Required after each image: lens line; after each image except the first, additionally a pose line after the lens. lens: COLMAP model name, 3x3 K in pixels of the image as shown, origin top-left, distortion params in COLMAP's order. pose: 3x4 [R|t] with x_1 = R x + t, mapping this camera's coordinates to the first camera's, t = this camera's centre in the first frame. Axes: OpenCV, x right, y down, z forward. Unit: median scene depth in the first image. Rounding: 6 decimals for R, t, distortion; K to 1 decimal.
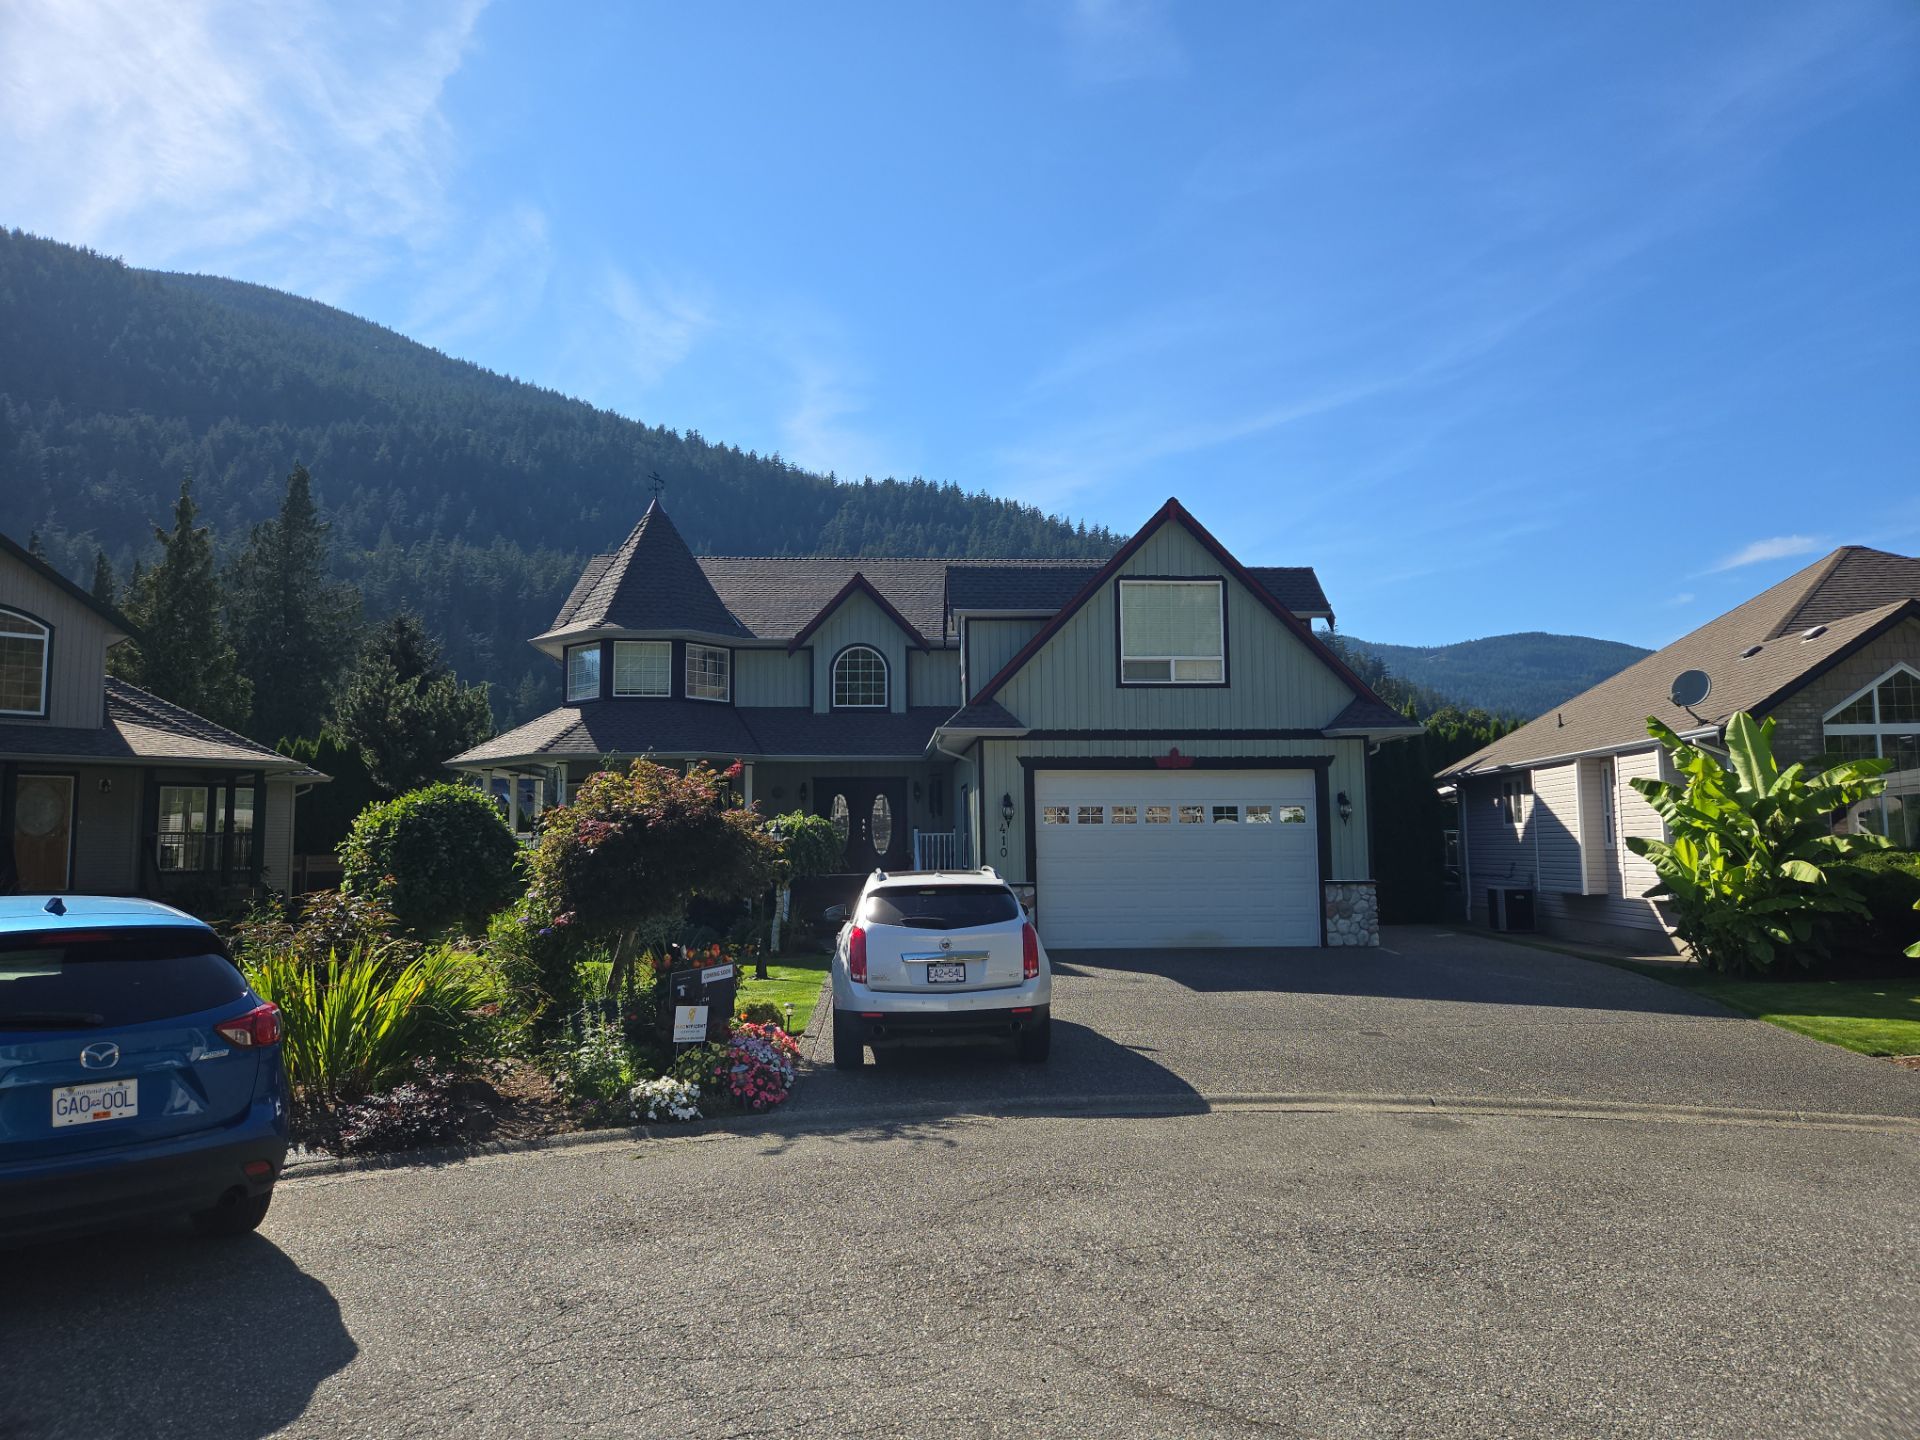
lens RADIAL K [[1275.1, 0, 960.0], [0, 1275.1, 720.0], [0, 0, 1]] dist [0.085716, -0.073681]
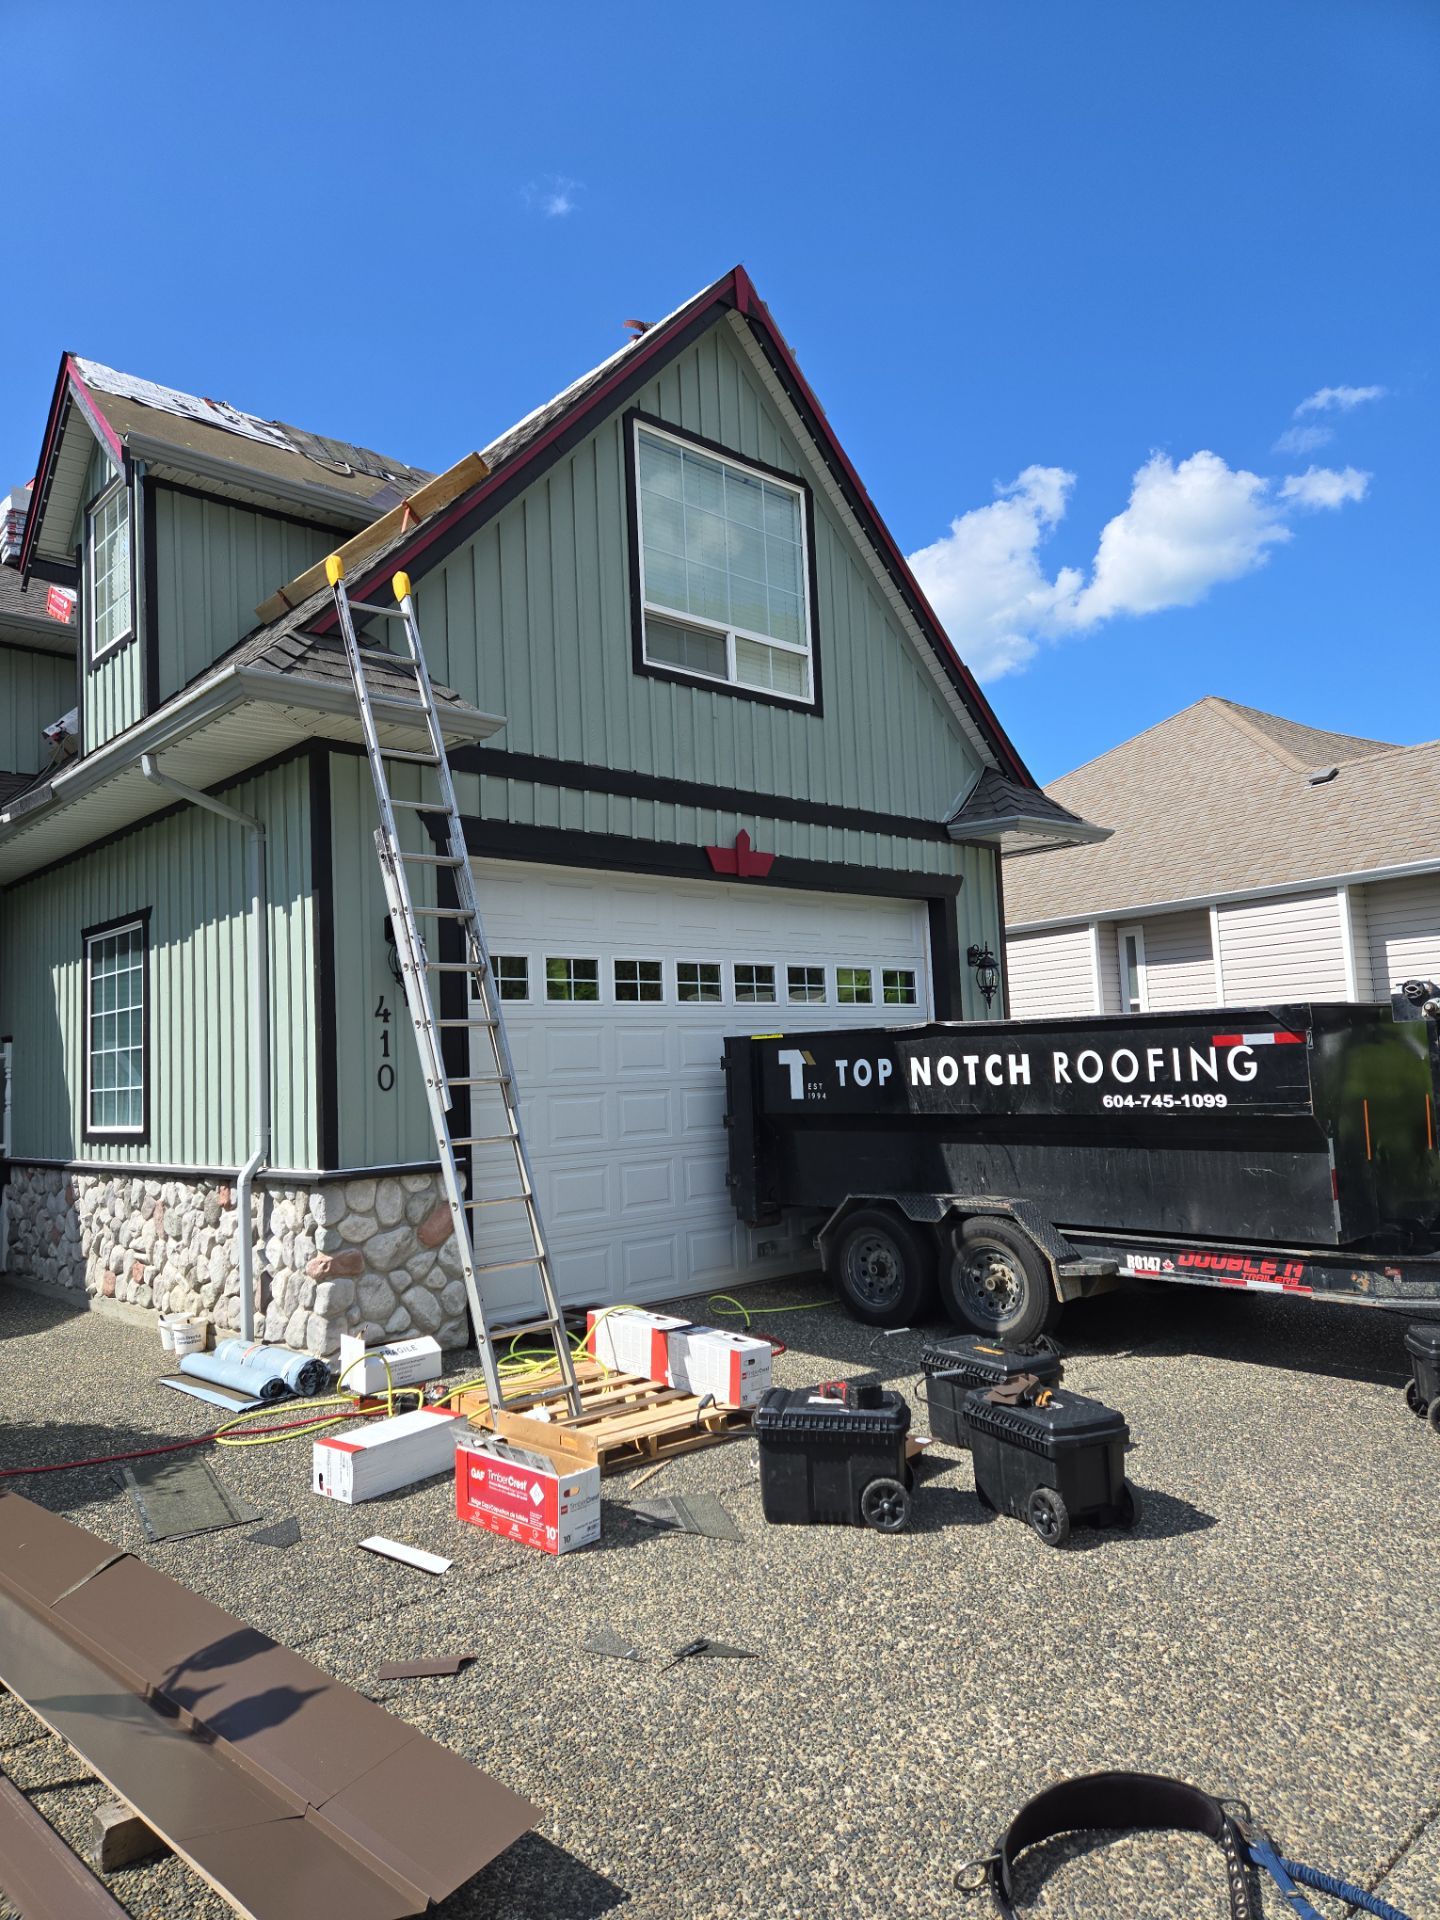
lens RADIAL K [[1275.1, 0, 708.3], [0, 1275.1, 967.2], [0, 0, 1]] dist [0.085716, -0.073681]
pose [[0.784375, 0.029474, 0.619586, -0.110582], [-0.029403, 0.999514, -0.010324, 0.072356], [-0.619590, -0.010120, 0.784861, 0.644520]]
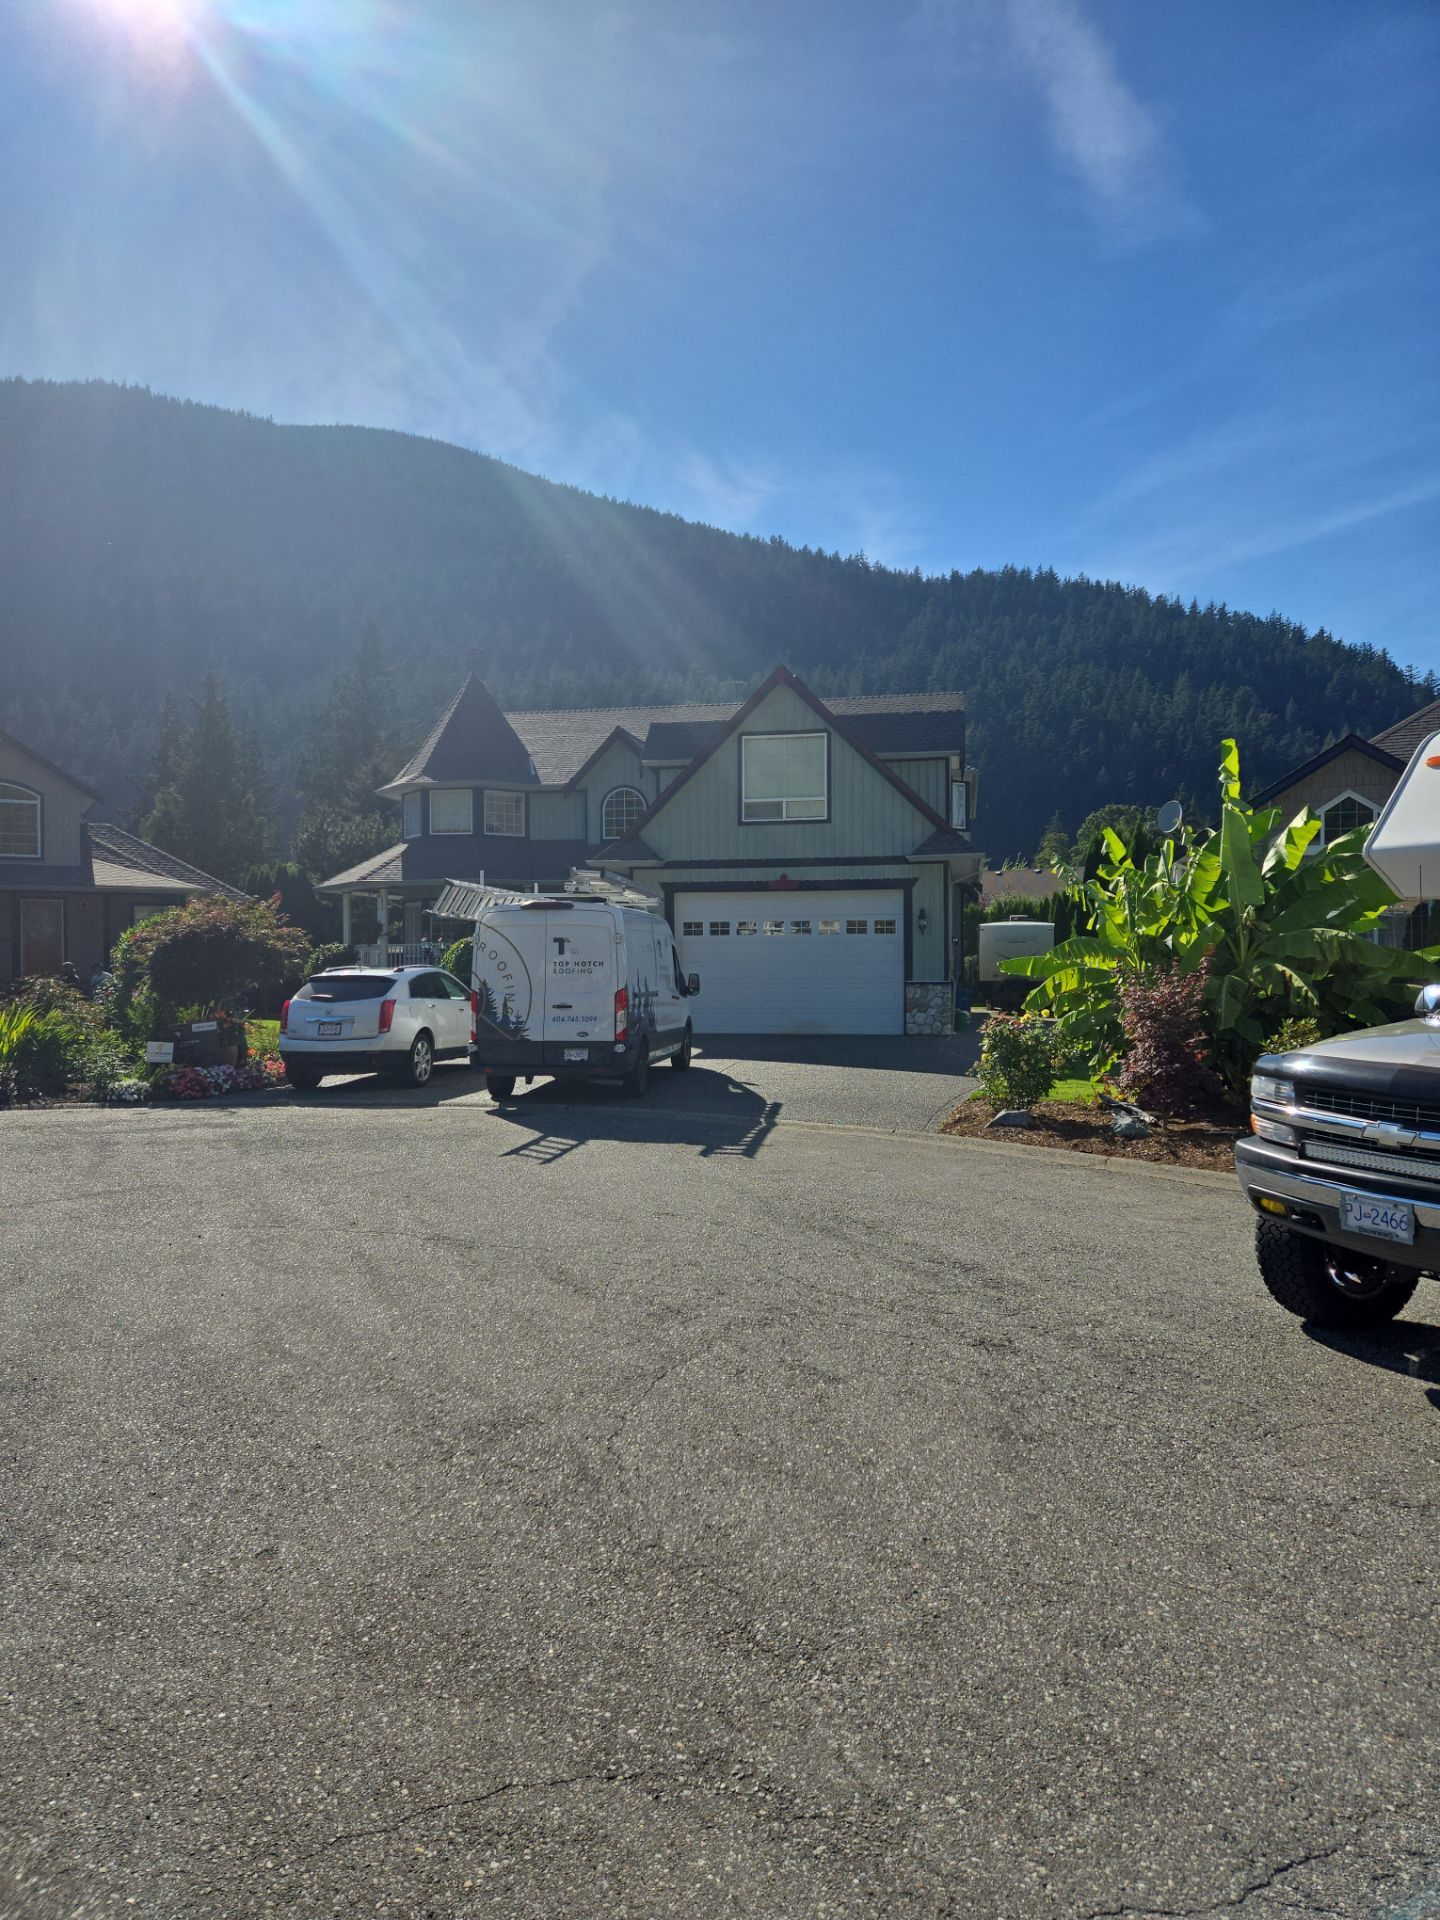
lens RADIAL K [[1275.1, 0, 708.3], [0, 1275.1, 967.2], [0, 0, 1]] dist [0.085716, -0.073681]
pose [[0.964470, 0.006098, -0.264123, 0.412559], [0.022643, 0.994147, 0.105634, -0.019364], [0.263221, -0.107861, 0.958687, -0.199325]]
